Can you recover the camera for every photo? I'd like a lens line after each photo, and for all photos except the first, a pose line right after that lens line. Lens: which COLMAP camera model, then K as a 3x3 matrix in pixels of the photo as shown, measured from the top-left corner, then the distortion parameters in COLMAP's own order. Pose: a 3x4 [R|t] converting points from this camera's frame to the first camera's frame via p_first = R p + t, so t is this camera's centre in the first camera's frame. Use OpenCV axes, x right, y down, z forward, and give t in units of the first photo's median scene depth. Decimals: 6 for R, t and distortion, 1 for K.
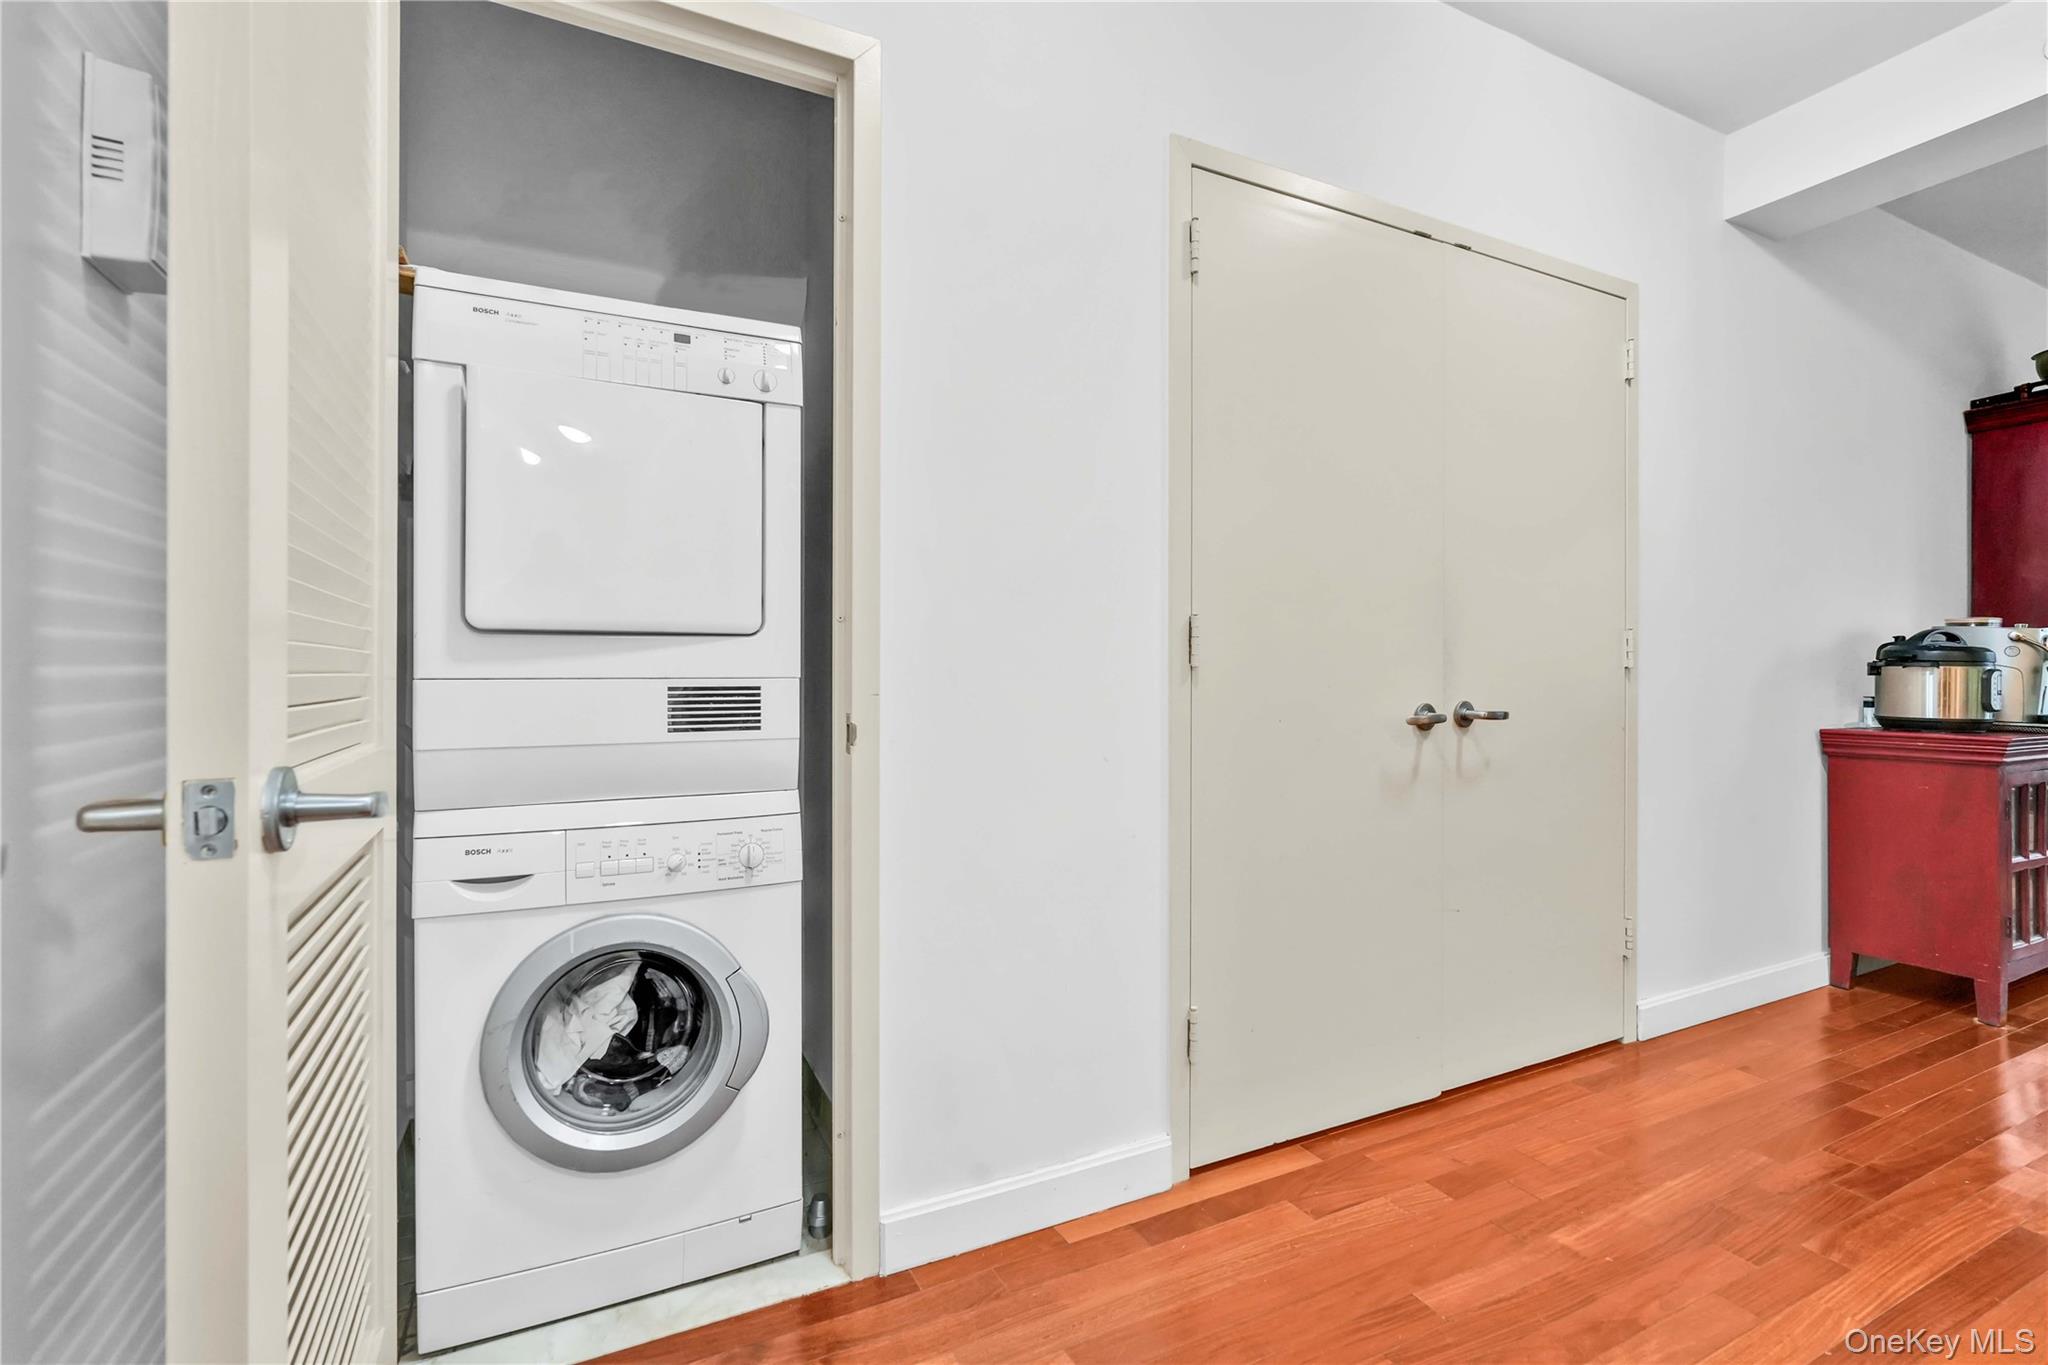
lens RADIAL K [[913.0, 0, 1014.7], [0, 913.0, 672.2], [0, 0, 1]] dist [-0.011237, 0.002279]
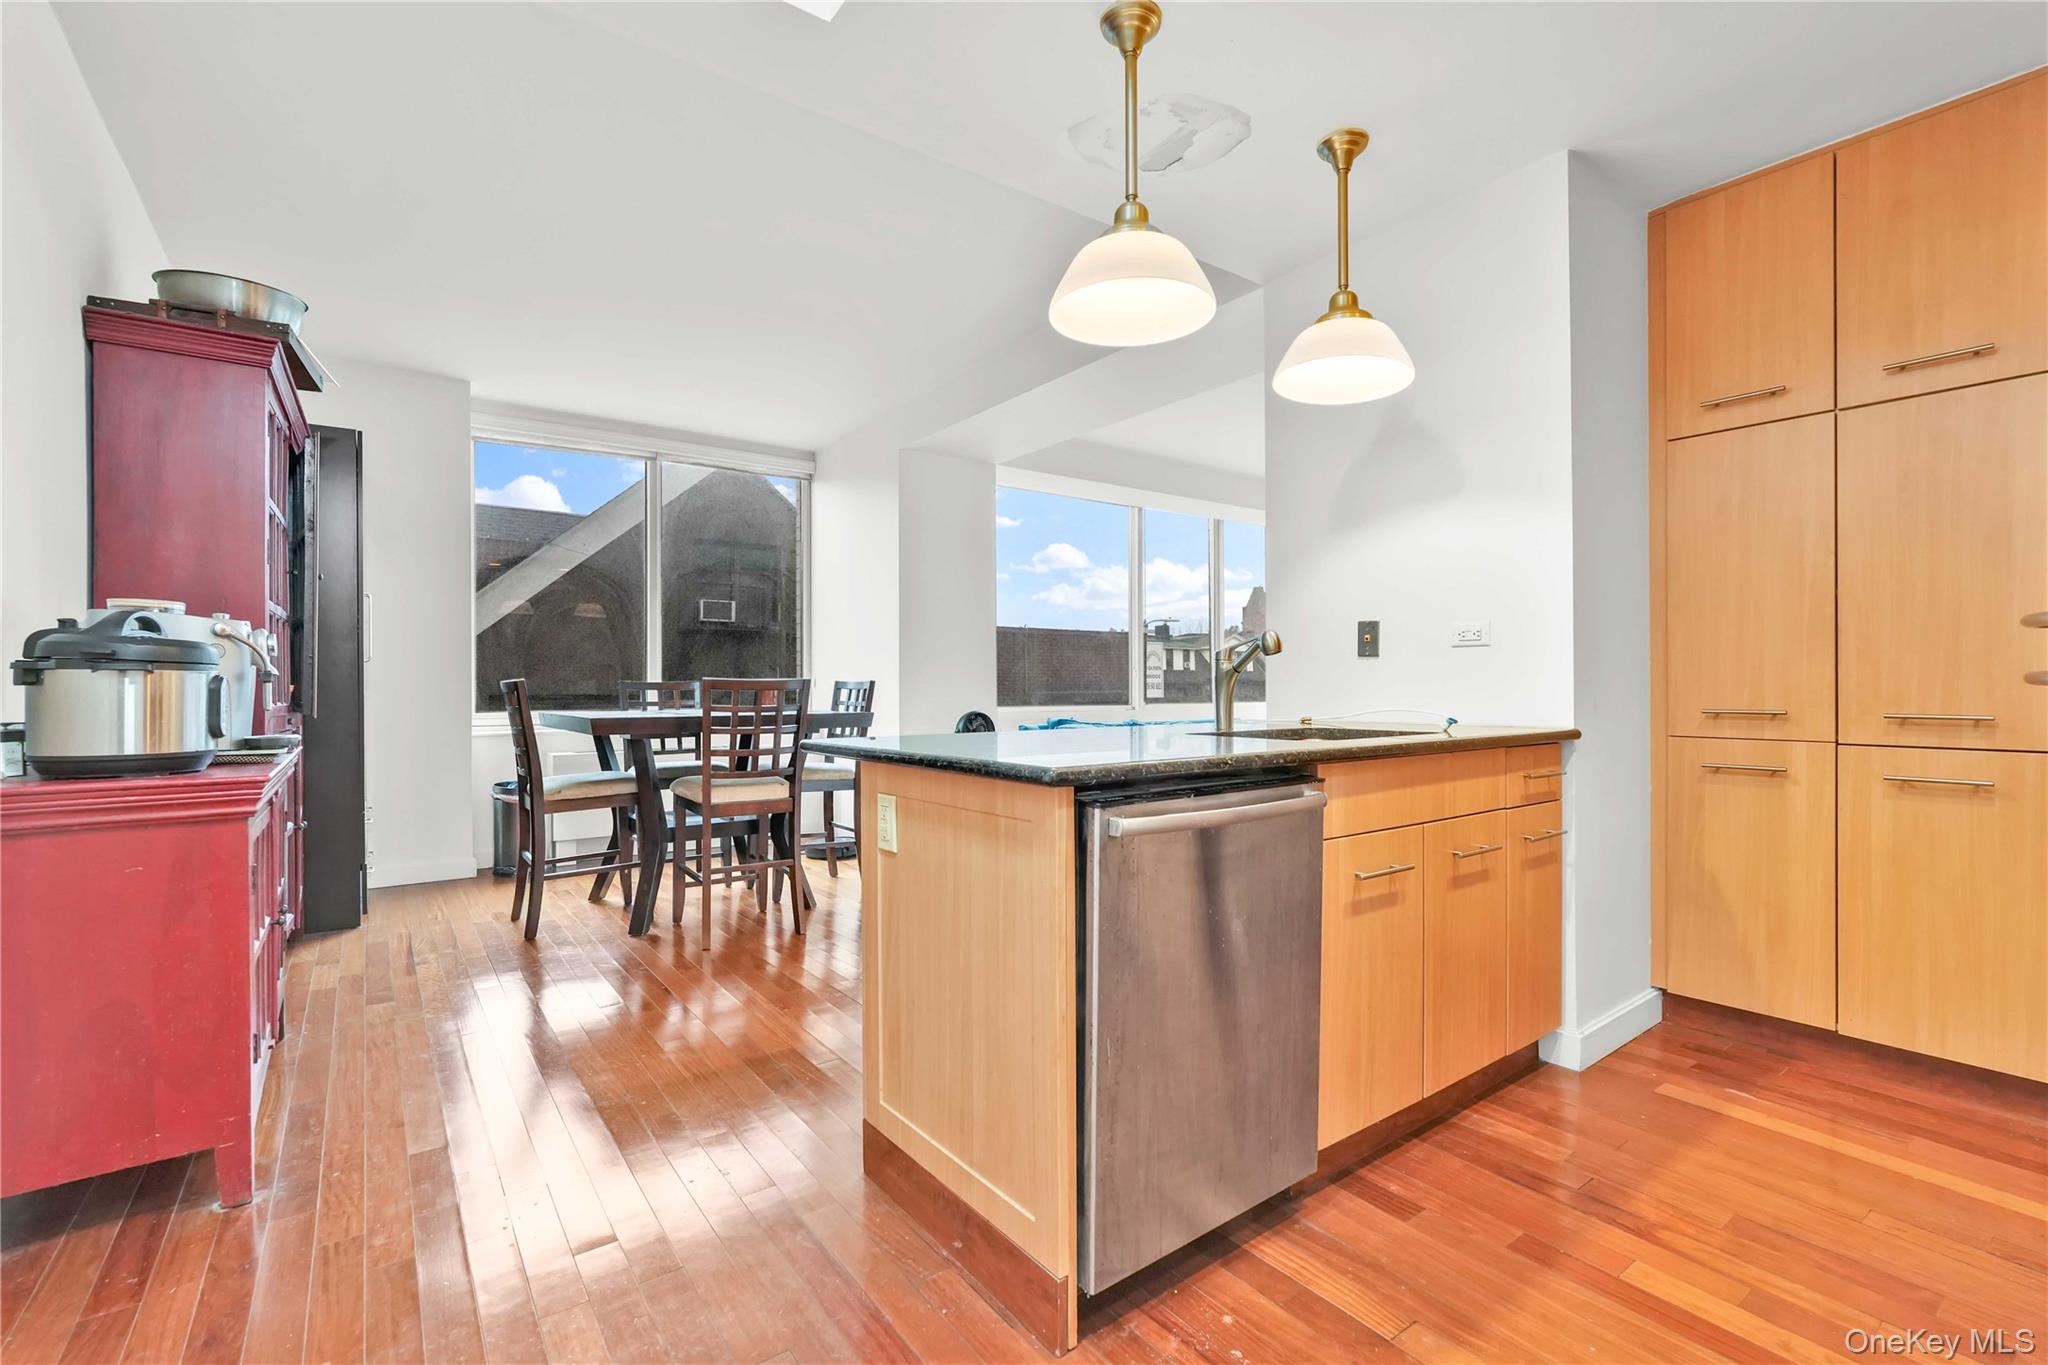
lens RADIAL K [[913.0, 0, 1026.7], [0, 913.0, 685.5], [0, 0, 1]] dist [-0.011237, 0.002279]
pose [[-0.177465, -0.003419, 0.984121, 0.300508], [-0.000922, 0.999994, 0.003308, 0.001224], [-0.984127, -0.000320, -0.177467, 0.512067]]
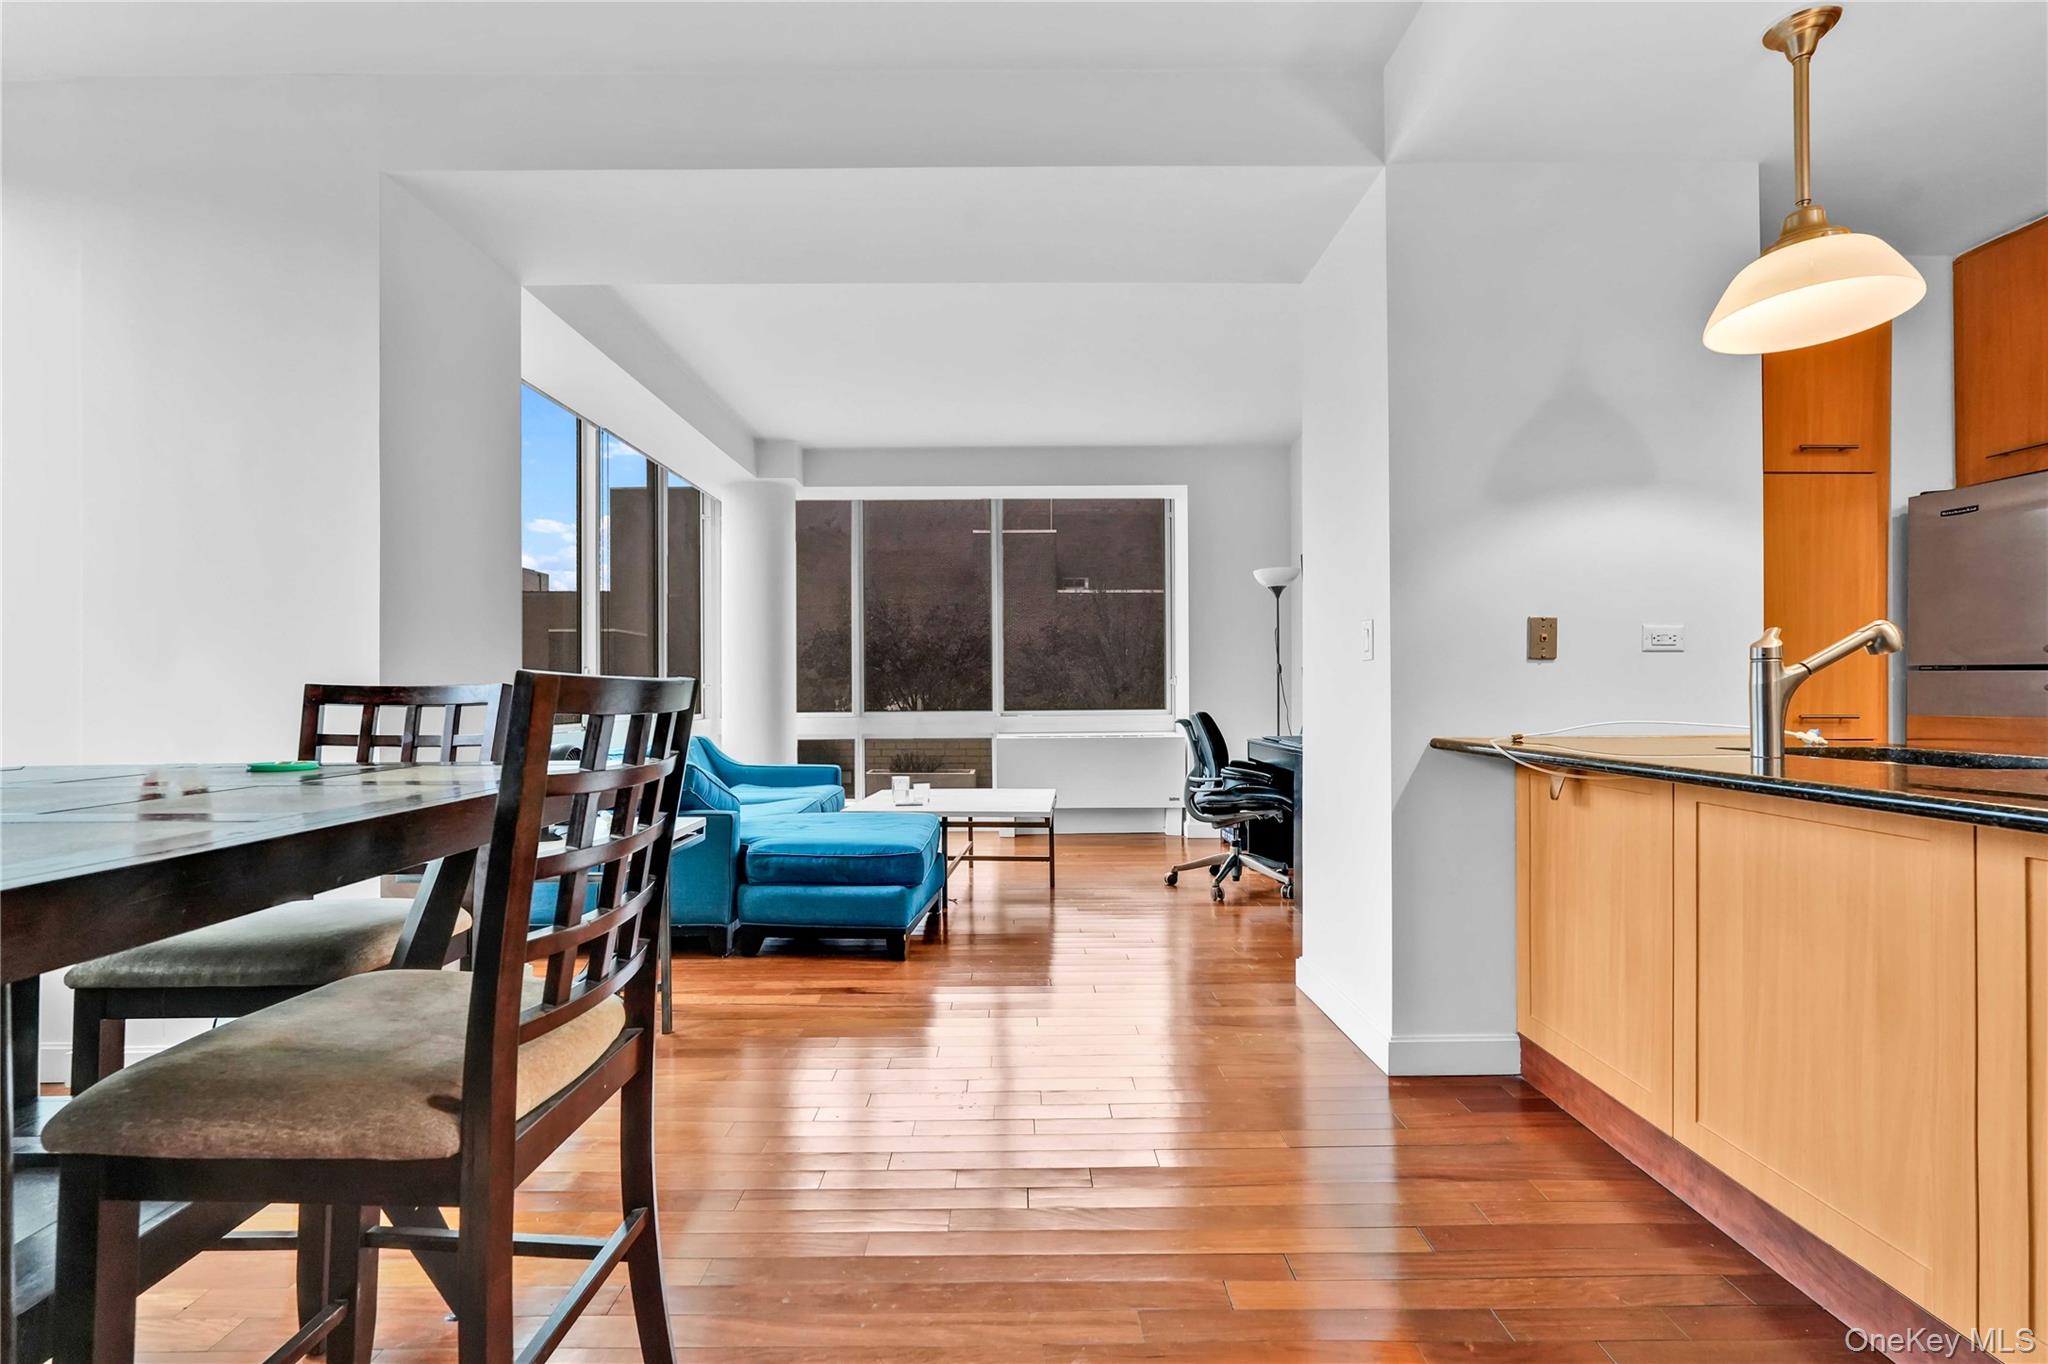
lens RADIAL K [[913.0, 0, 1010.6], [0, 913.0, 689.6], [0, 0, 1]] dist [-0.011237, 0.002279]
pose [[-0.901373, -0.001125, 0.433042, 1.322320], [-0.002340, 0.999995, -0.002273, 0.002848], [-0.433037, -0.003062, -0.901371, 0.943299]]
